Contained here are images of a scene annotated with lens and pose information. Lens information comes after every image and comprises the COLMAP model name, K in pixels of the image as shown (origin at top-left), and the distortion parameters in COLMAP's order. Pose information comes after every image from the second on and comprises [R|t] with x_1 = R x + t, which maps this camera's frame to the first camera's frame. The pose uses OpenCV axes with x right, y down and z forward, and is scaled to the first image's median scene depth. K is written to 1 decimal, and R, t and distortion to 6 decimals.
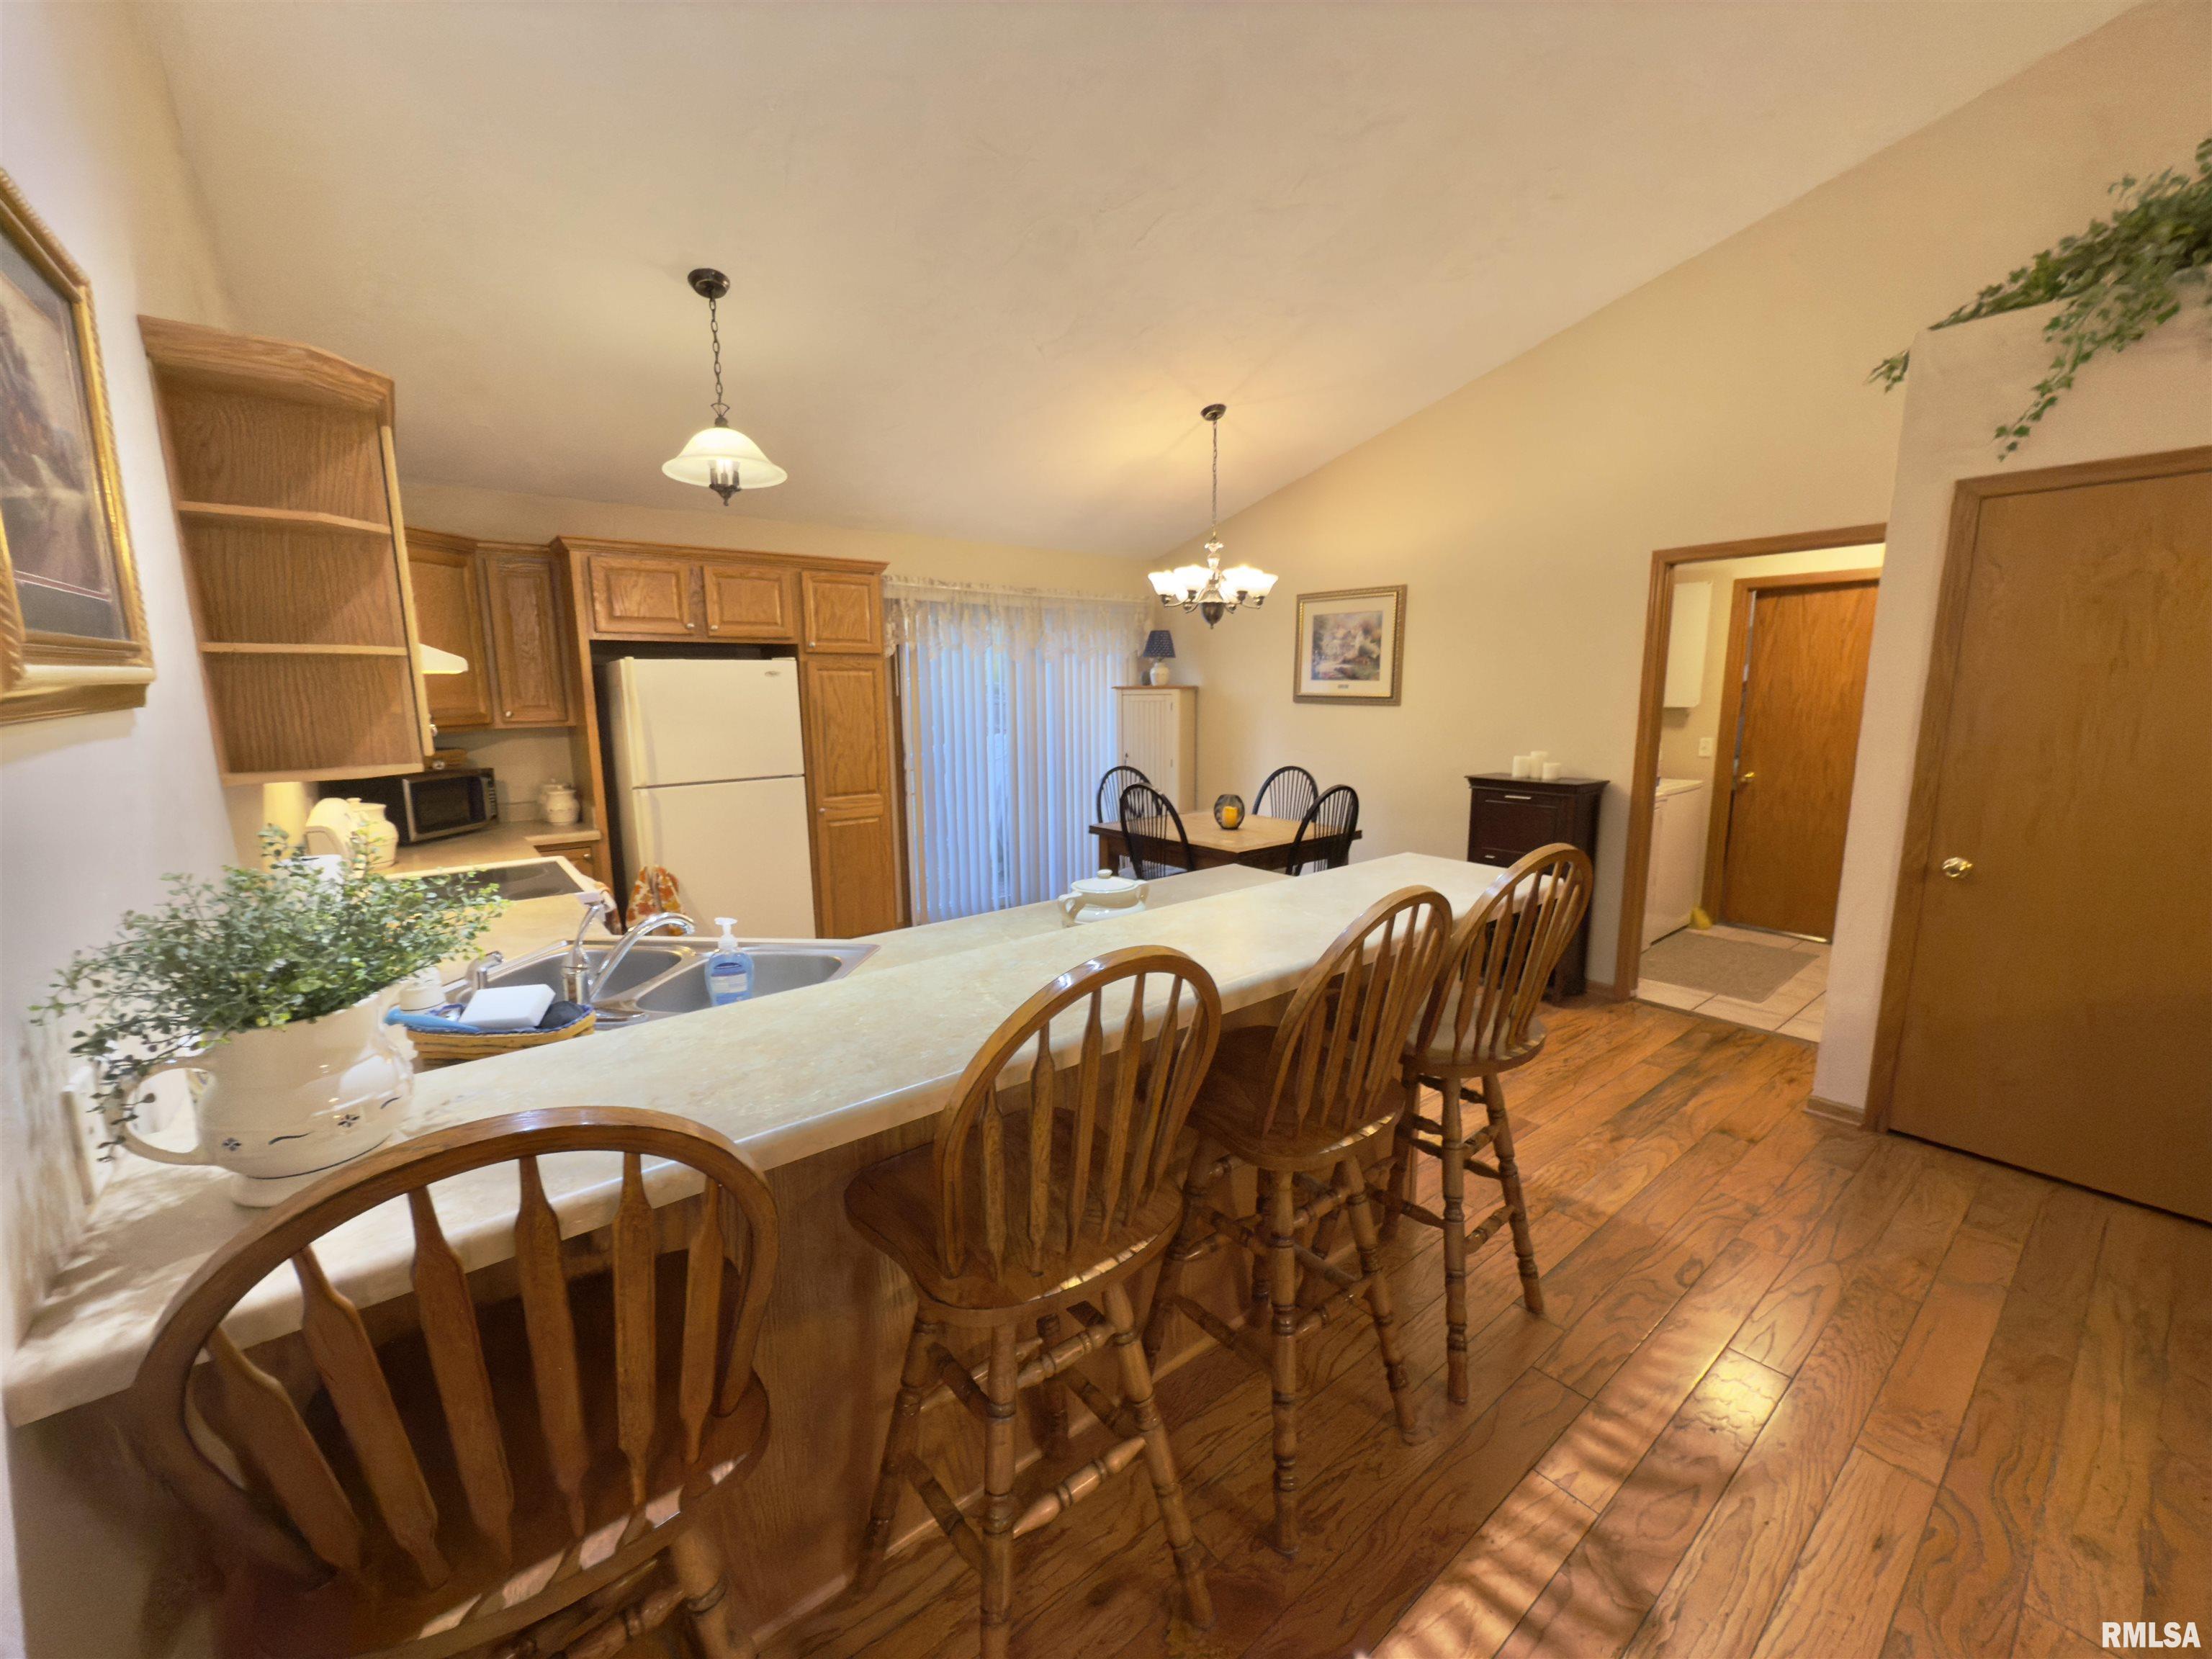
lens RADIAL K [[878.5, 0, 1112.7], [0, 878.5, 829.0], [0, 0, 1]] dist [-0.008600, 0.000419]
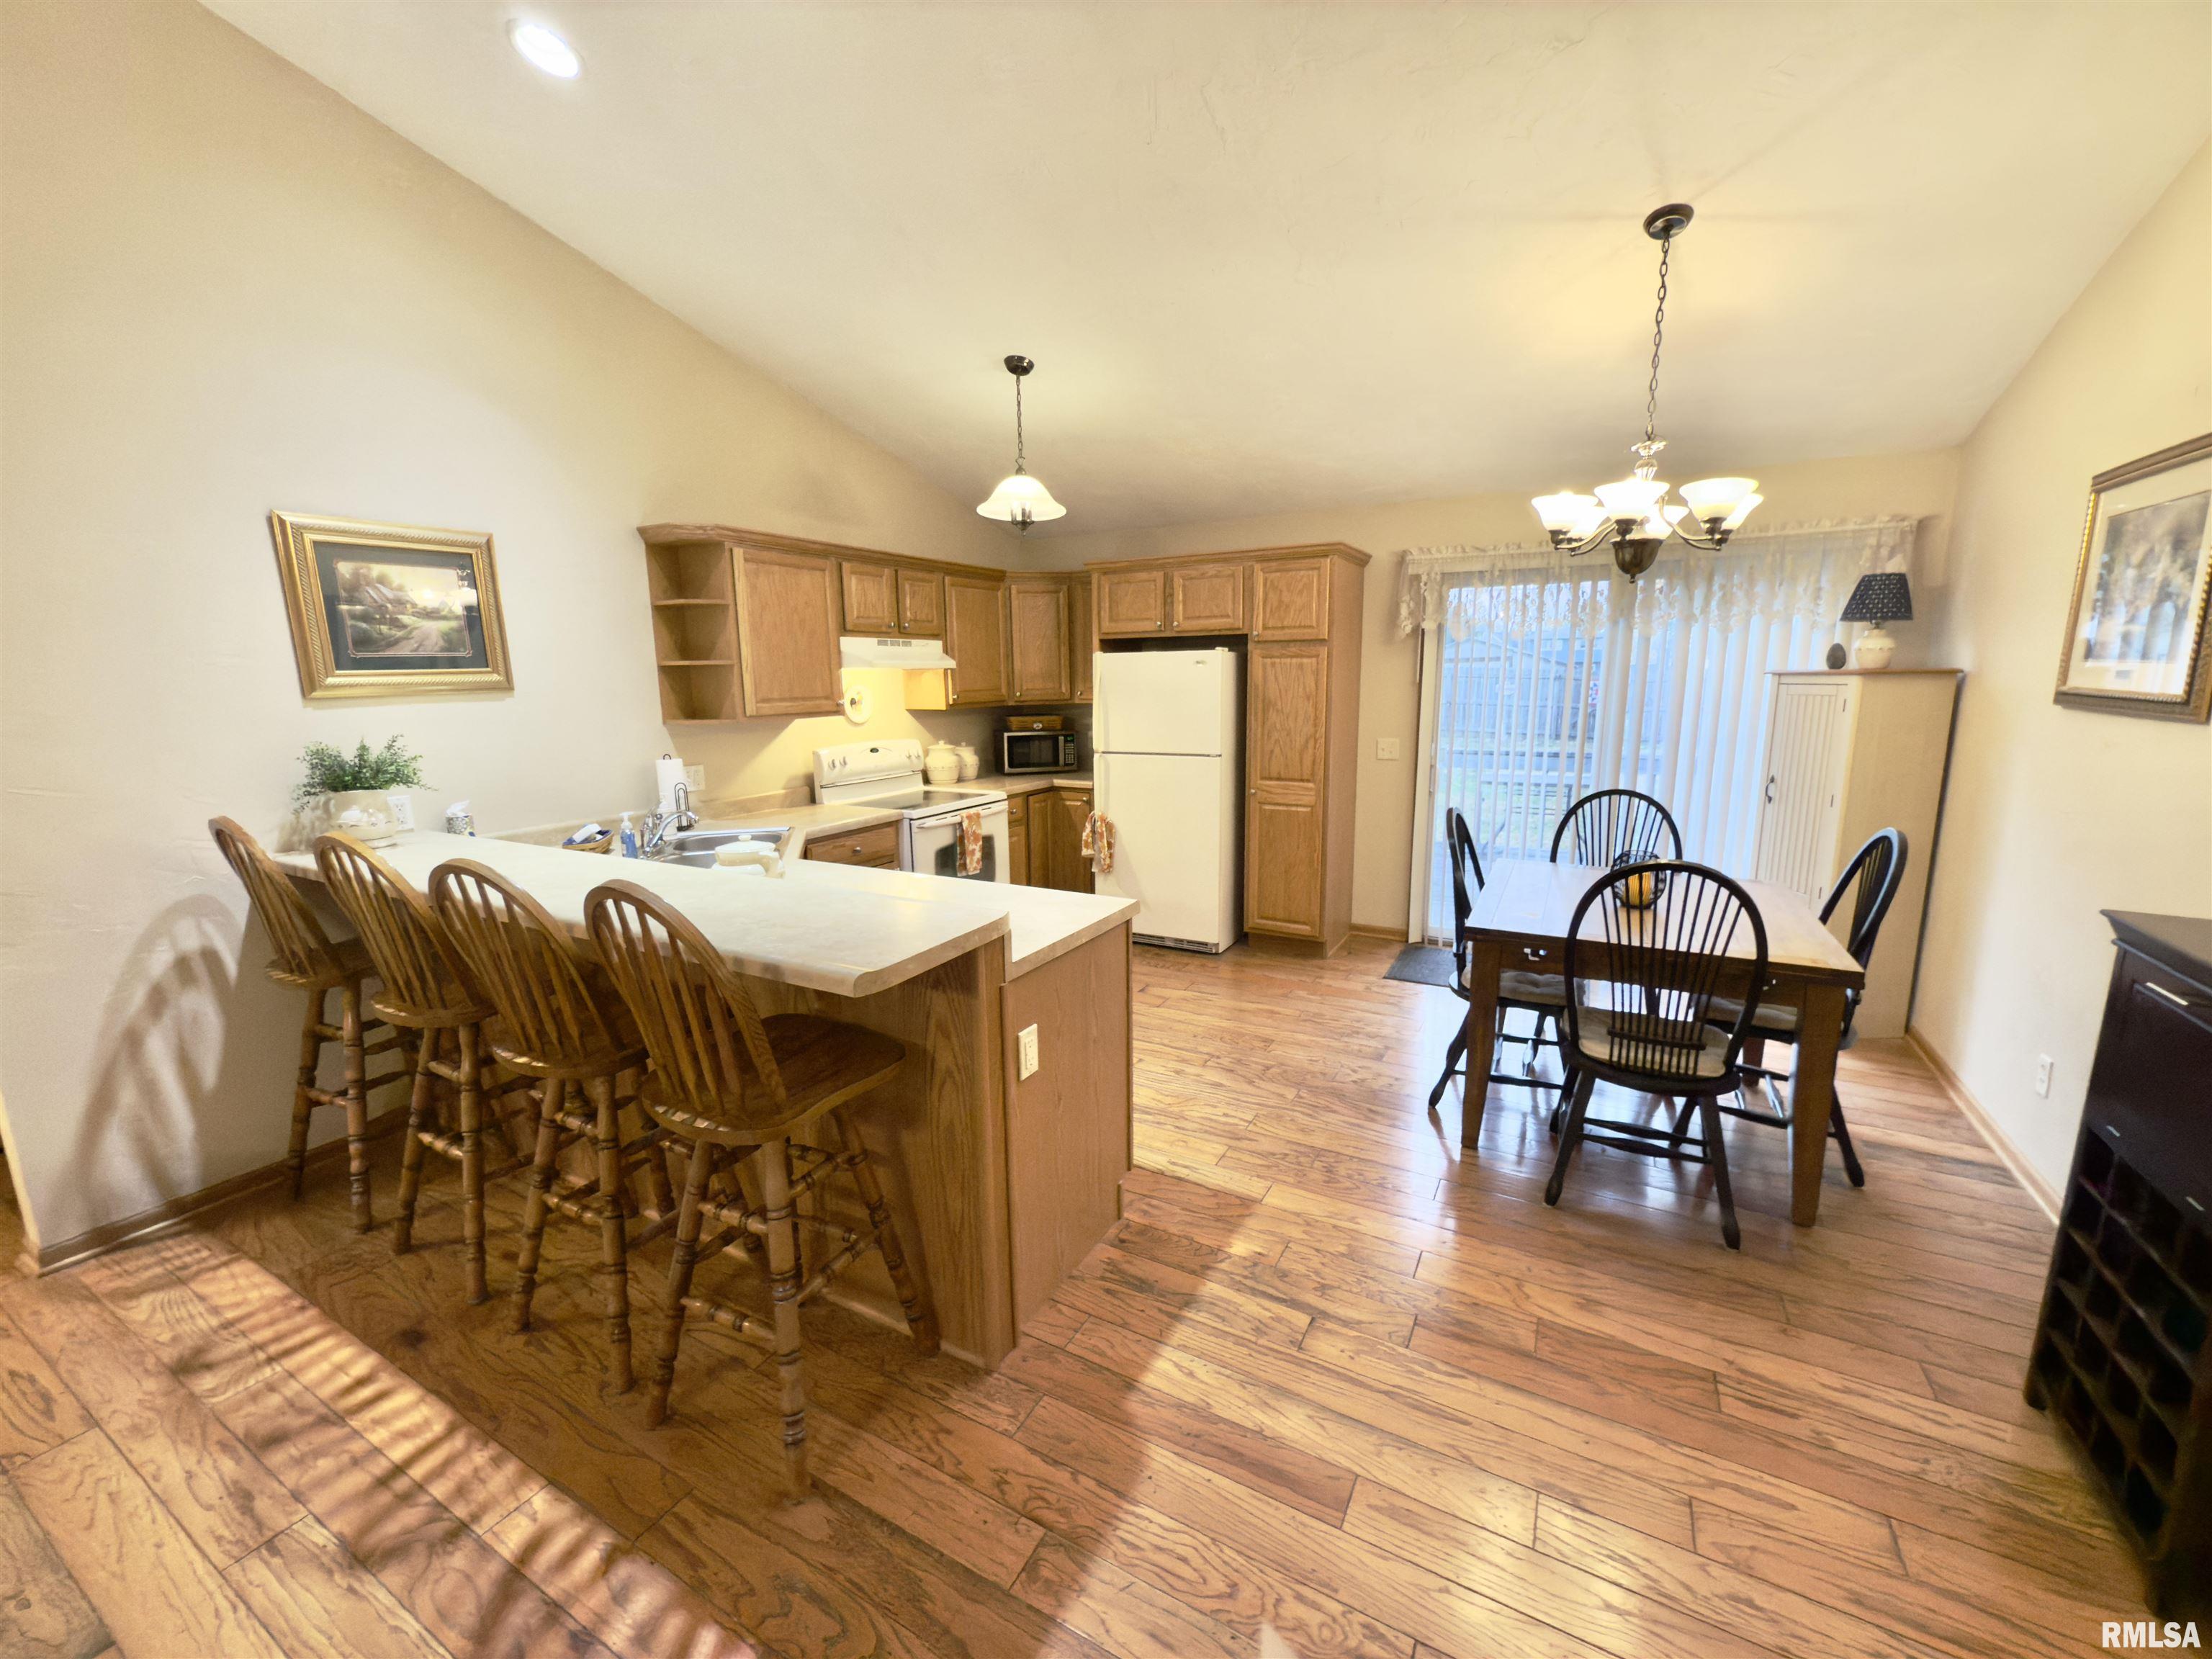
lens RADIAL K [[878.5, 0, 1101.7], [0, 878.5, 827.8], [0, 0, 1]] dist [-0.008600, 0.000419]
pose [[0.379651, 0.161300, -0.910960, 0.638181], [-0.138278, 0.983515, 0.116518, -0.086218], [0.914737, 0.081730, 0.395697, 0.476231]]
